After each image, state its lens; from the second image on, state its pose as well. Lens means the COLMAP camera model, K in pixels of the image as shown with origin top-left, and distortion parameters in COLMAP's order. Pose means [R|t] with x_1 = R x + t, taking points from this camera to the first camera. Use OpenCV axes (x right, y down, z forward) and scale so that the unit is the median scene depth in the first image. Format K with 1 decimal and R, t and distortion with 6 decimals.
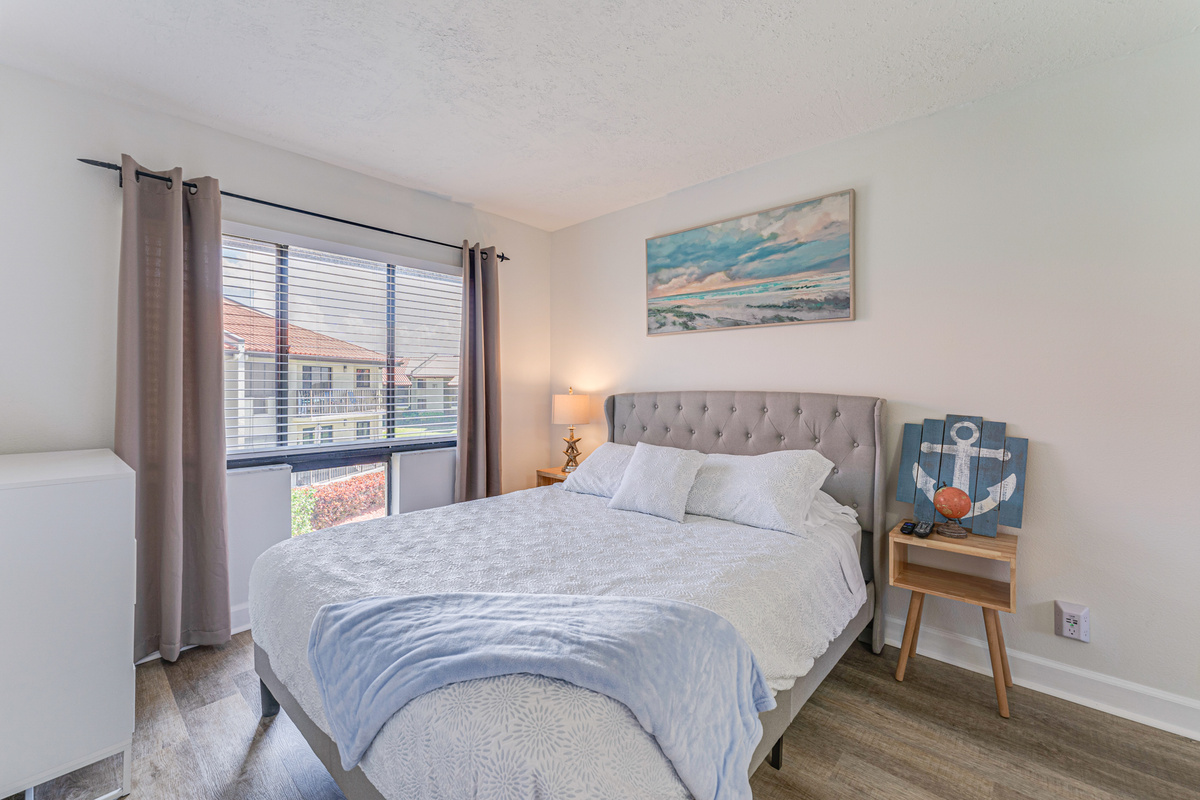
lens RADIAL K [[494.9, 0, 596.3], [0, 494.9, 387.2], [0, 0, 1]] dist [-0.001553, -0.000304]
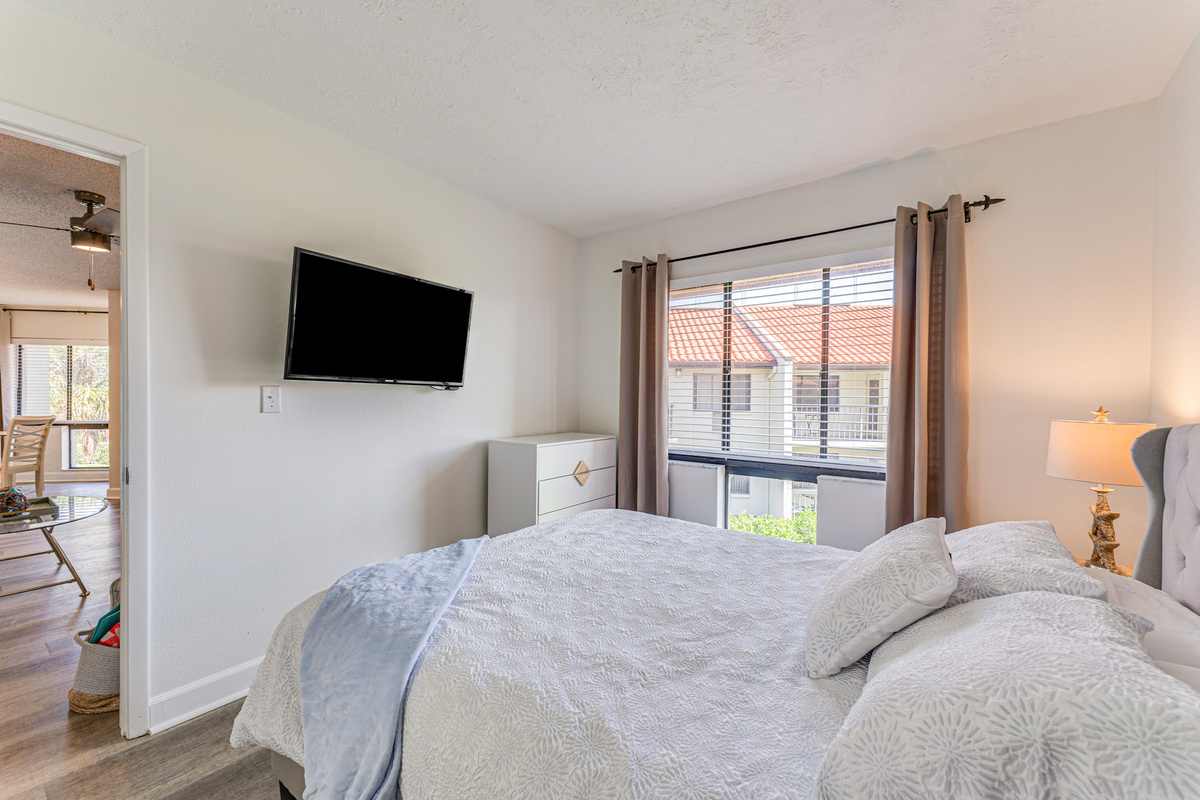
lens RADIAL K [[481.7, 0, 596.7], [0, 481.7, 398.9], [0, 0, 1]] dist [0.006343, -0.000069]
pose [[0.100460, 0.003280, -0.994936, 0.553698], [-0.011533, 0.999931, 0.002132, -0.004400], [0.994874, 0.011260, 0.100491, 0.631316]]
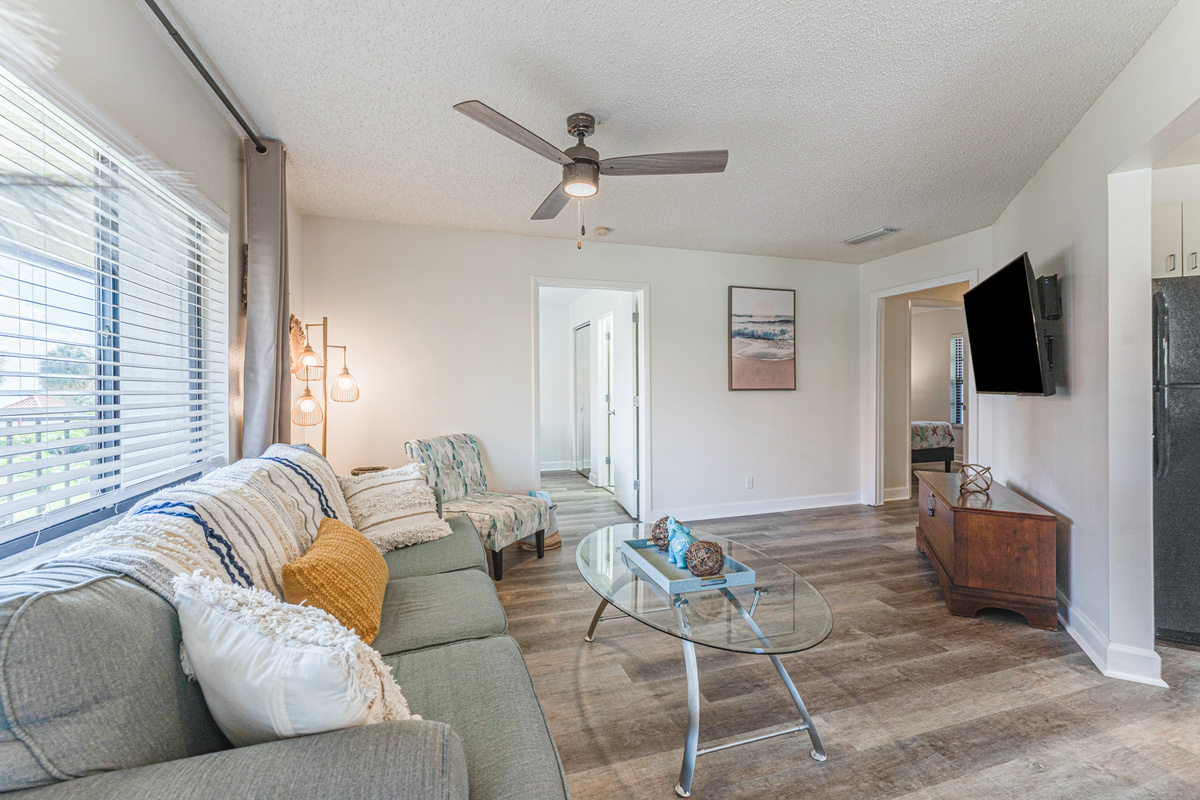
lens RADIAL K [[494.9, 0, 596.3], [0, 494.9, 387.2], [0, 0, 1]] dist [-0.001553, -0.000304]
pose [[0.500212, -0.001341, 0.865902, -1.553292], [0.011321, 0.999923, -0.004992, 0.015081], [-0.865829, 0.012300, 0.500189, -0.979021]]
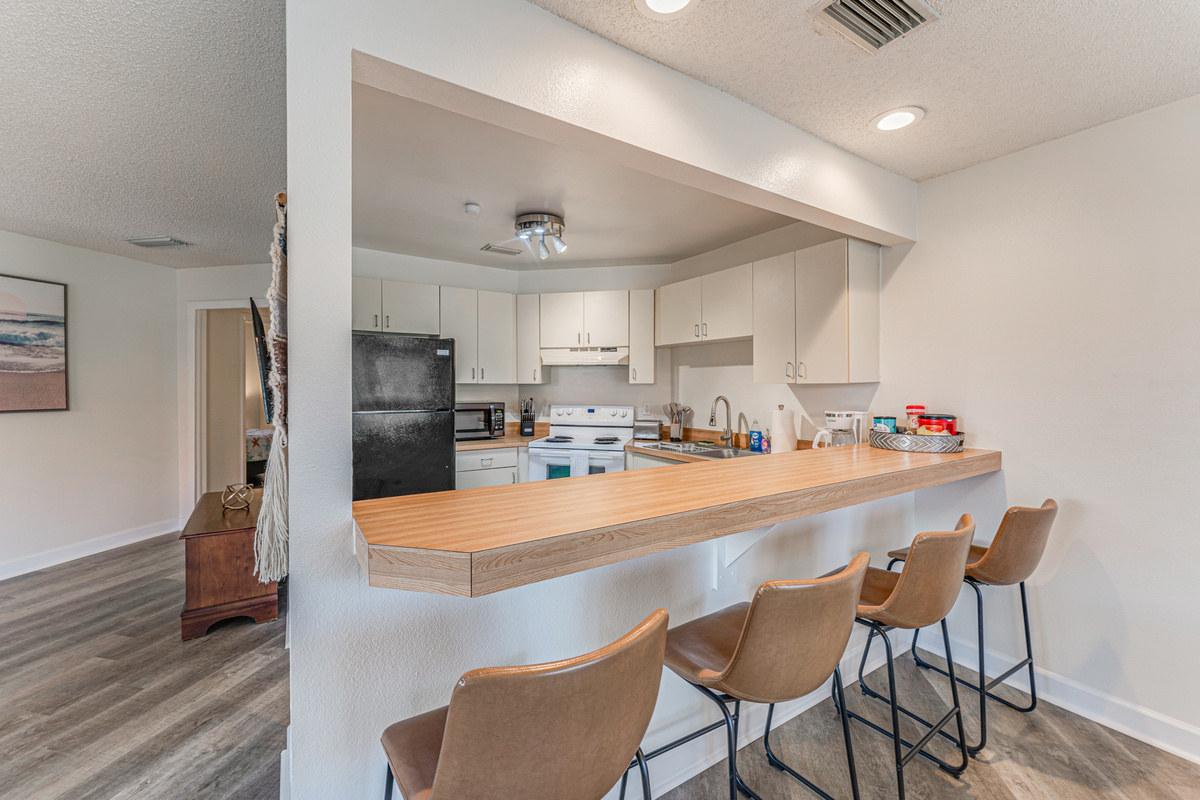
lens RADIAL K [[486.5, 0, 597.2], [0, 486.5, 392.1], [0, 0, 1]] dist [0.000481, 0.000023]
pose [[-0.498532, -0.013865, 0.866761, -1.618505], [0.003380, 0.999833, 0.017937, -0.051899], [-0.866865, 0.011872, -0.498402, -1.352707]]
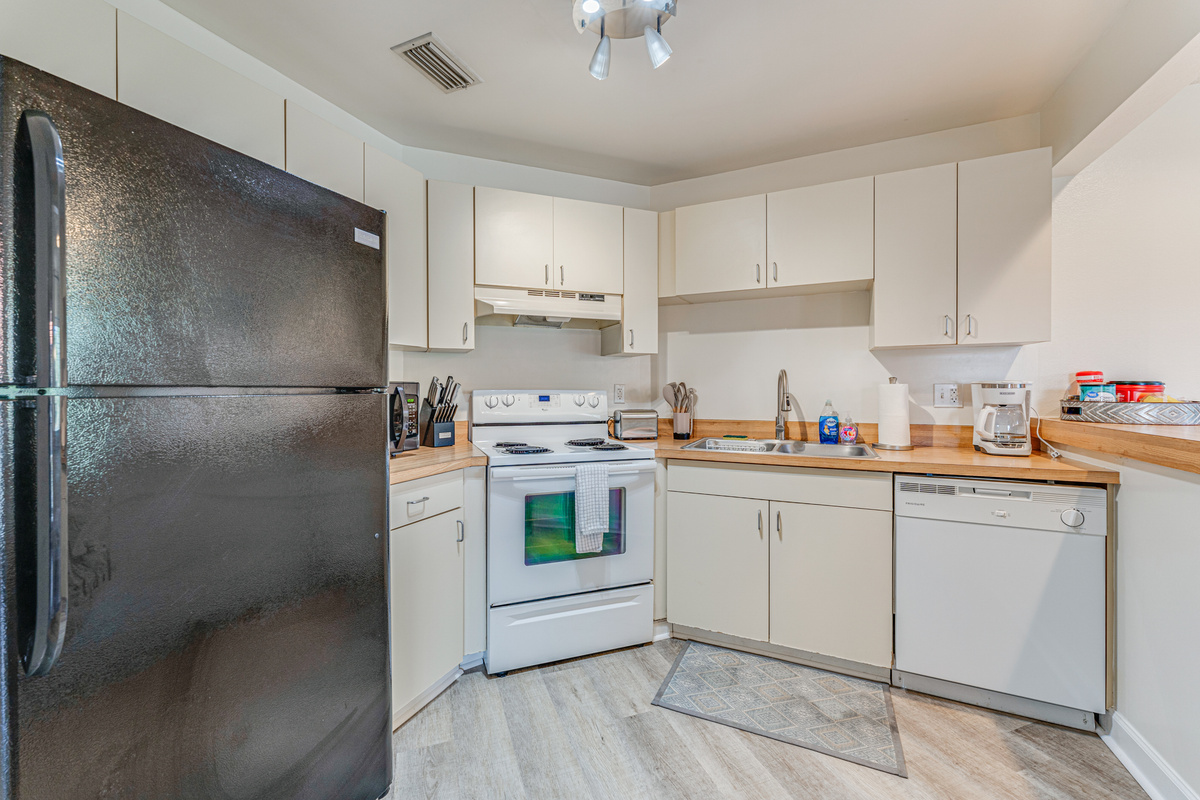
lens RADIAL K [[486.5, 0, 597.2], [0, 486.5, 392.1], [0, 0, 1]] dist [0.000481, 0.000023]
pose [[-0.889453, -0.002860, 0.457018, -0.698126], [0.003835, 0.999899, 0.013721, 0.017722], [-0.457011, 0.013957, -0.889352, -1.303650]]
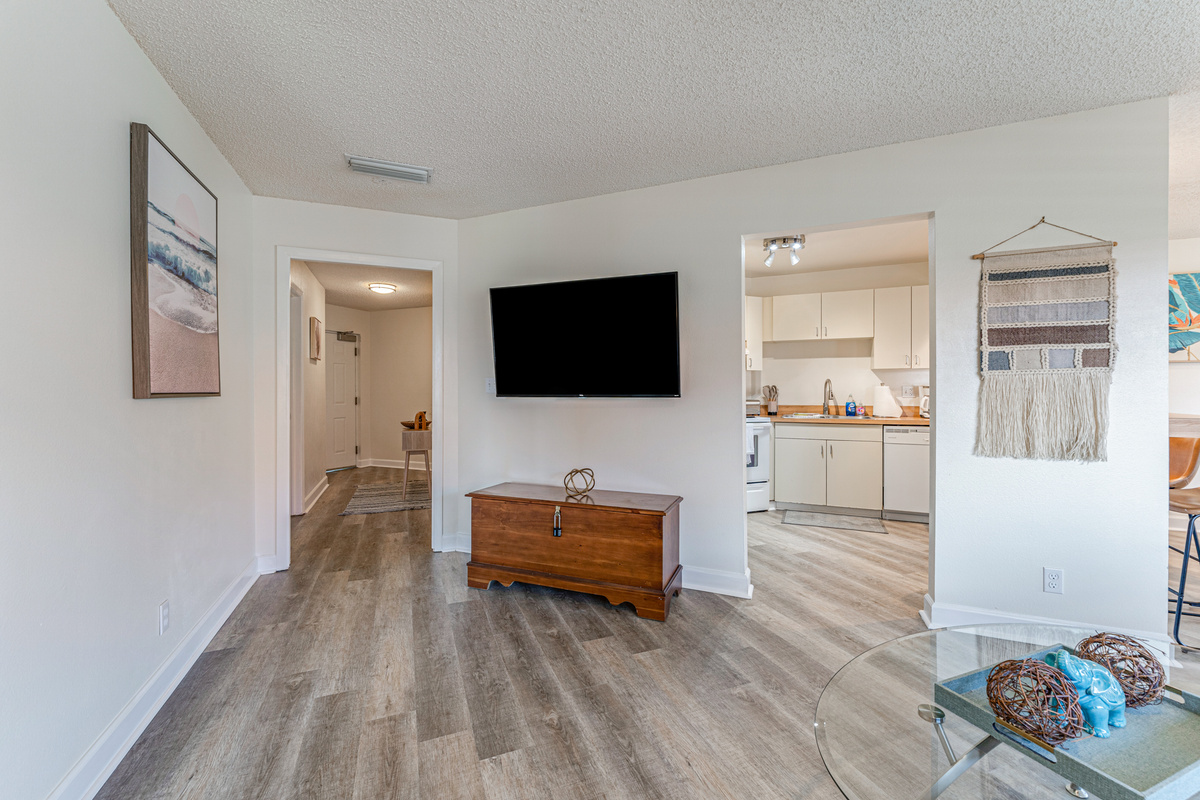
lens RADIAL K [[489.7, 0, 596.5], [0, 489.7, 393.4], [0, 0, 1]] dist [-0.001403, -0.000180]
pose [[-0.899801, -0.002393, 0.436293, -0.602289], [0.004801, 0.999870, 0.015386, 0.010319], [-0.436273, 0.015939, -0.899673, -0.149337]]
